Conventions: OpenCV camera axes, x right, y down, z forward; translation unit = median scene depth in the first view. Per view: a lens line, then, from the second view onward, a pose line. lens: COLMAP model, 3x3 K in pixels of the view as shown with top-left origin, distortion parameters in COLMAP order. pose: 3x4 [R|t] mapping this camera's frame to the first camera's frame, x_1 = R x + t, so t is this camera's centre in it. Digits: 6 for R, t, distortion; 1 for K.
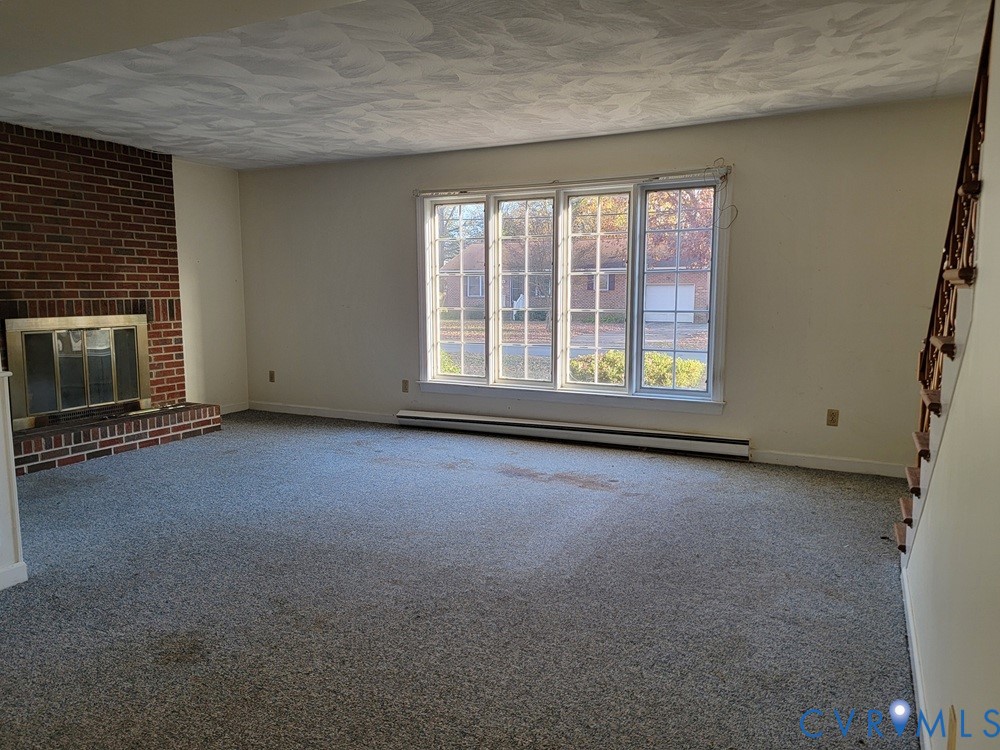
lens RADIAL K [[707.9, 0, 496.6], [0, 707.9, 365.6], [0, 0, 1]] dist [0.092296, -0.082561]
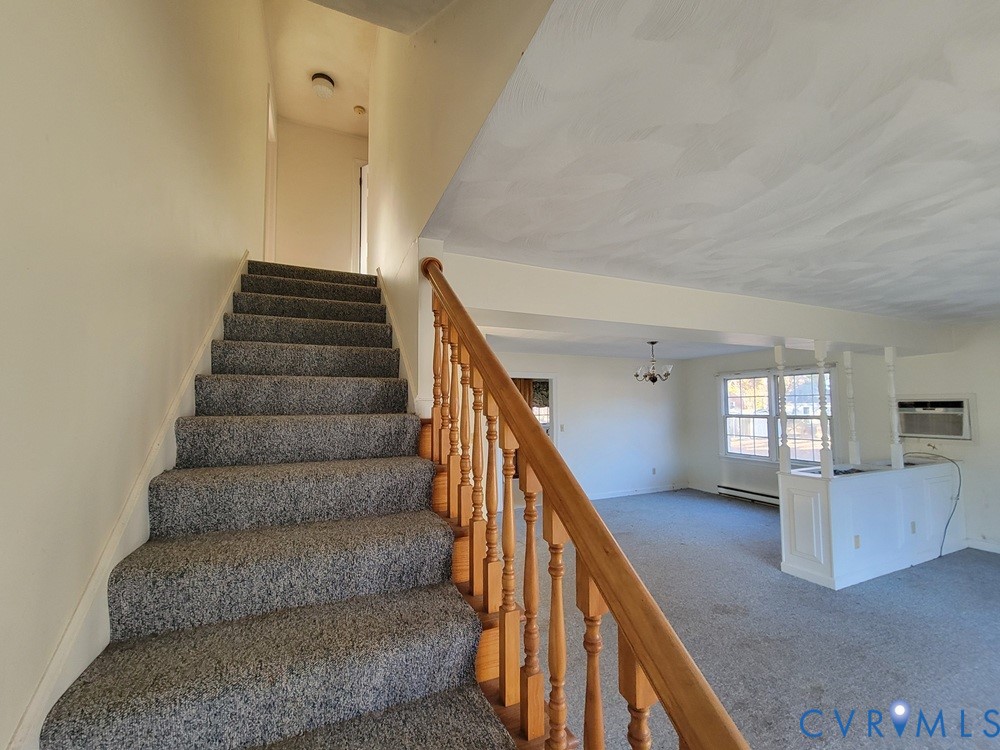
lens RADIAL K [[409.9, 0, 498.4], [0, 409.9, 383.9], [0, 0, 1]] dist [0.003069, 0.000045]
pose [[-0.636570, -0.033949, -0.770471, 0.429473], [-0.073297, 0.997172, 0.016621, -0.110965], [0.767728, 0.067054, -0.637258, 0.537107]]
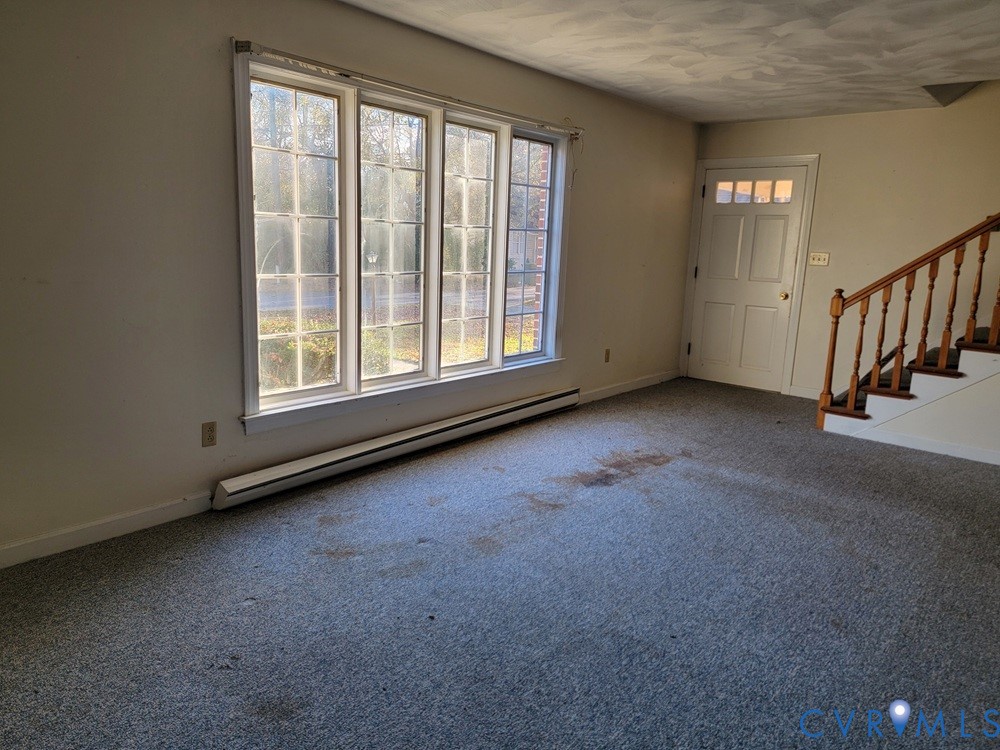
lens RADIAL K [[707.9, 0, 500.3], [0, 707.9, 365.0], [0, 0, 1]] dist [0.092296, -0.082561]
pose [[0.221609, -0.161933, 0.961596, -0.644022], [0.071711, 0.986151, 0.149542, -0.092370], [-0.972495, 0.035817, 0.230153, 0.774169]]
